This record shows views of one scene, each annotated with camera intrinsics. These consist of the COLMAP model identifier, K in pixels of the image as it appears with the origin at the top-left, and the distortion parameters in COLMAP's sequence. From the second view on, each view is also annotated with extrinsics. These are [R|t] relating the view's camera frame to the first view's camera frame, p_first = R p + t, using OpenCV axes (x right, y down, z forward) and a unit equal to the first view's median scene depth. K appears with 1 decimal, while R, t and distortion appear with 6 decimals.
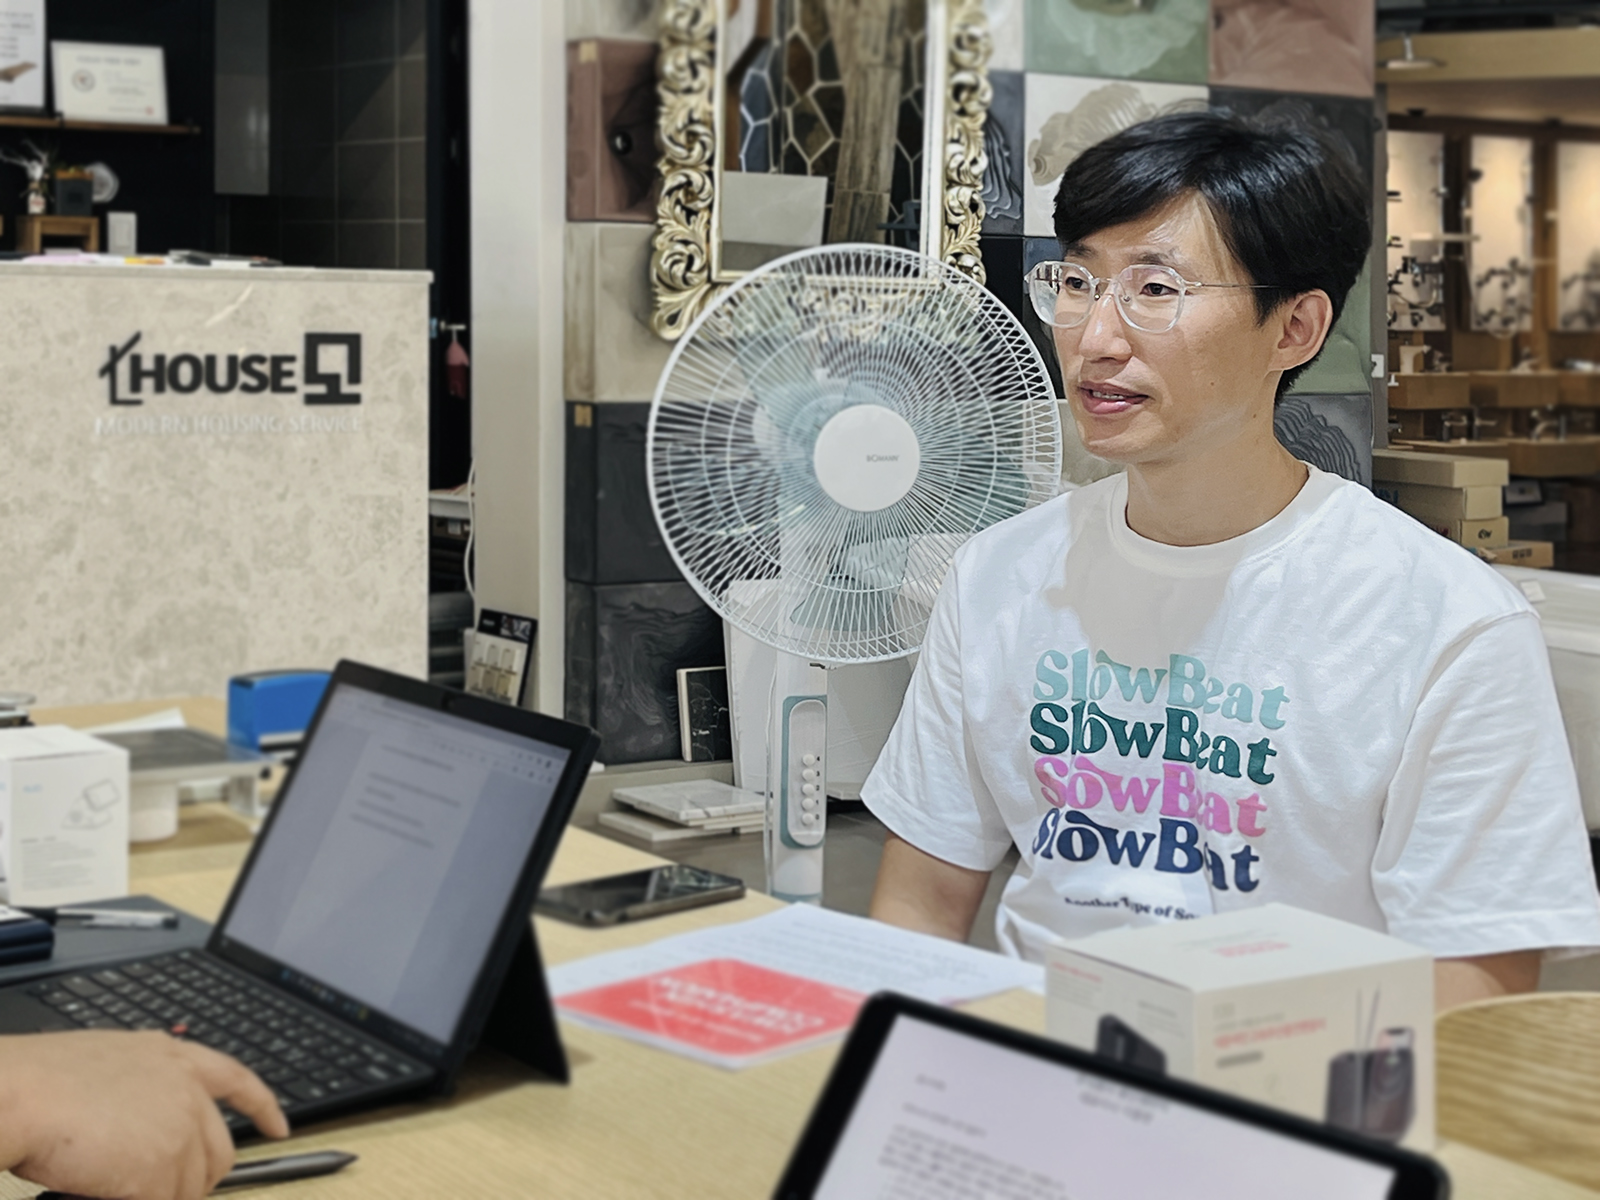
lens RADIAL K [[2074.9, 0, 791.2], [0, 2074.9, 568.5], [0, 0, 1]] dist [0.040874, 0.000000]
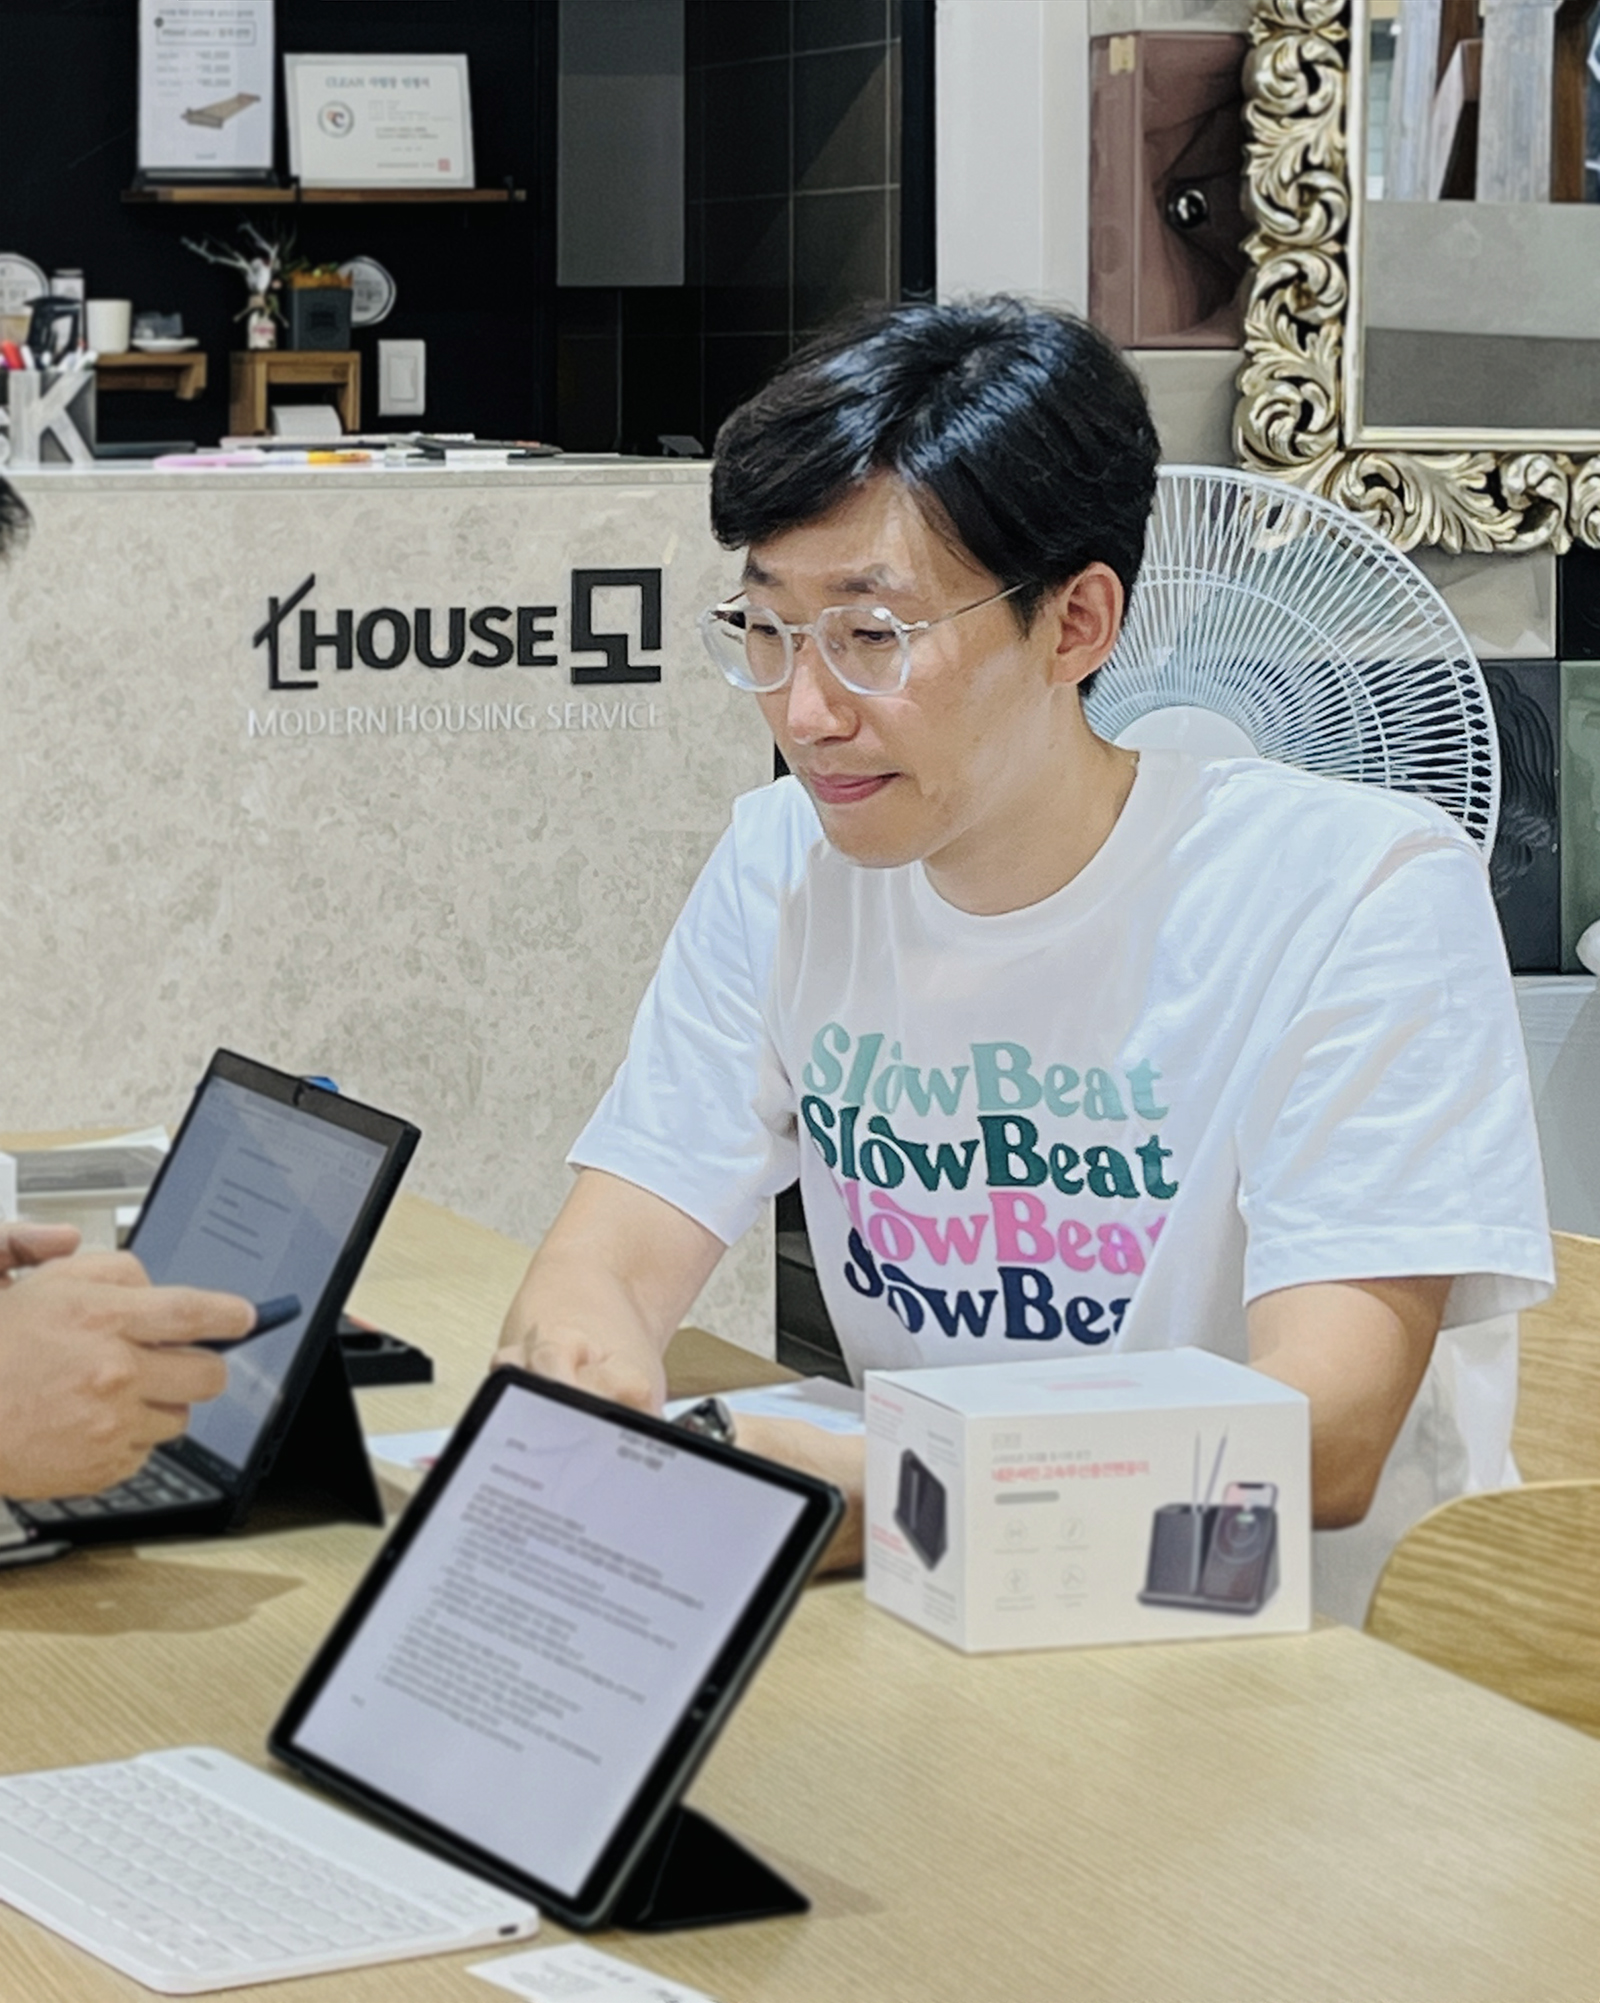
lens RADIAL K [[4137.5, 0, 796.6], [0, 4137.5, 996.7], [0, 0, 1]] dist [0.035272, 0.000000]
pose [[0.969290, 0.011798, -0.245636, 0.137123], [-0.009661, 0.999904, 0.009901, 0.001312], [0.245729, -0.007224, 0.969312, -0.182966]]
